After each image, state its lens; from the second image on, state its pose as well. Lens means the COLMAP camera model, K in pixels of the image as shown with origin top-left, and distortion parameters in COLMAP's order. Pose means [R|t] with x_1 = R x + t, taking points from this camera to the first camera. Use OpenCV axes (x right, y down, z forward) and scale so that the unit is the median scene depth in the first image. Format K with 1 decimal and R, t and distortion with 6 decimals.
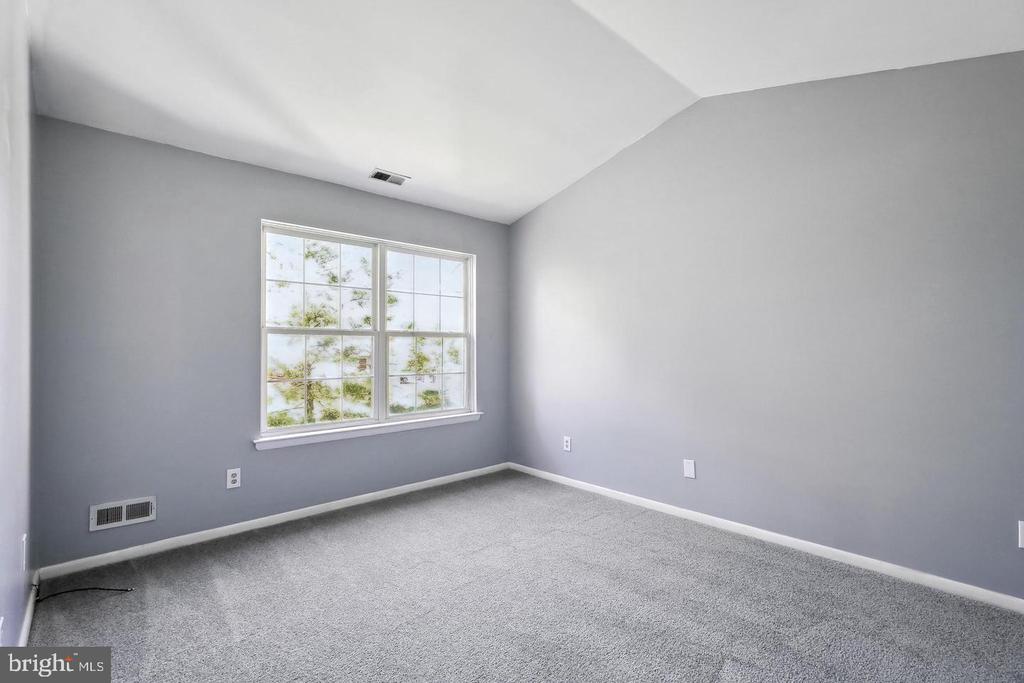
lens RADIAL K [[470.7, 0, 509.0], [0, 470.7, 349.5], [0, 0, 1]] dist [0.001804, 0.000937]
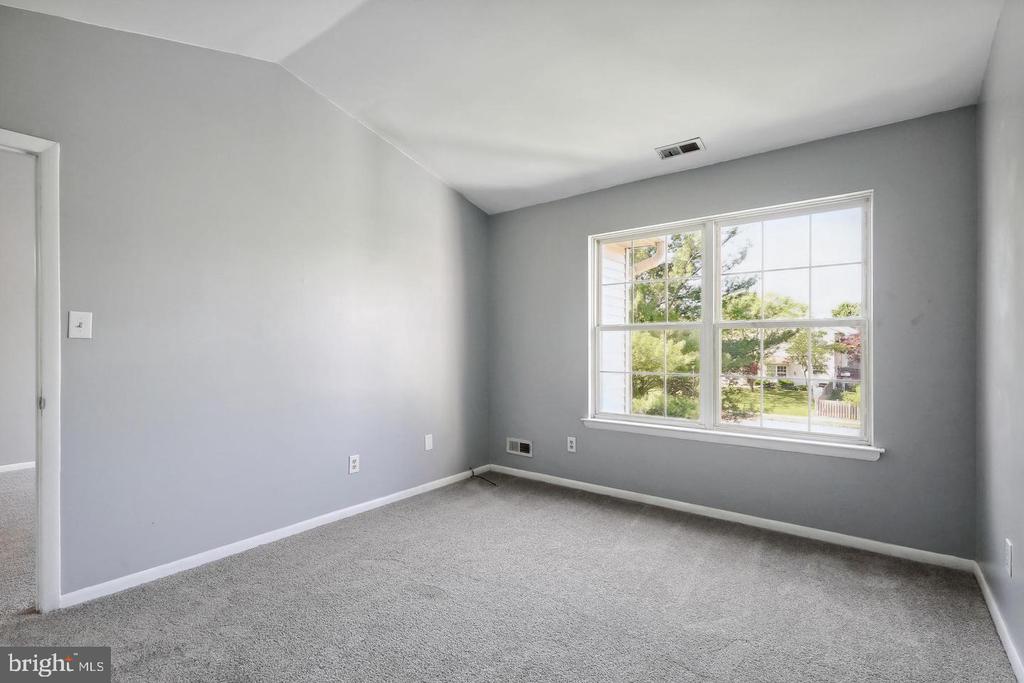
lens RADIAL K [[470.7, 0, 518.6], [0, 470.7, 351.6], [0, 0, 1]] dist [0.001804, 0.000937]
pose [[0.165783, 0.013978, -0.986063, 0.592340], [0.000899, 0.999897, 0.014325, -0.000015], [0.986162, -0.003262, 0.165753, 0.577498]]
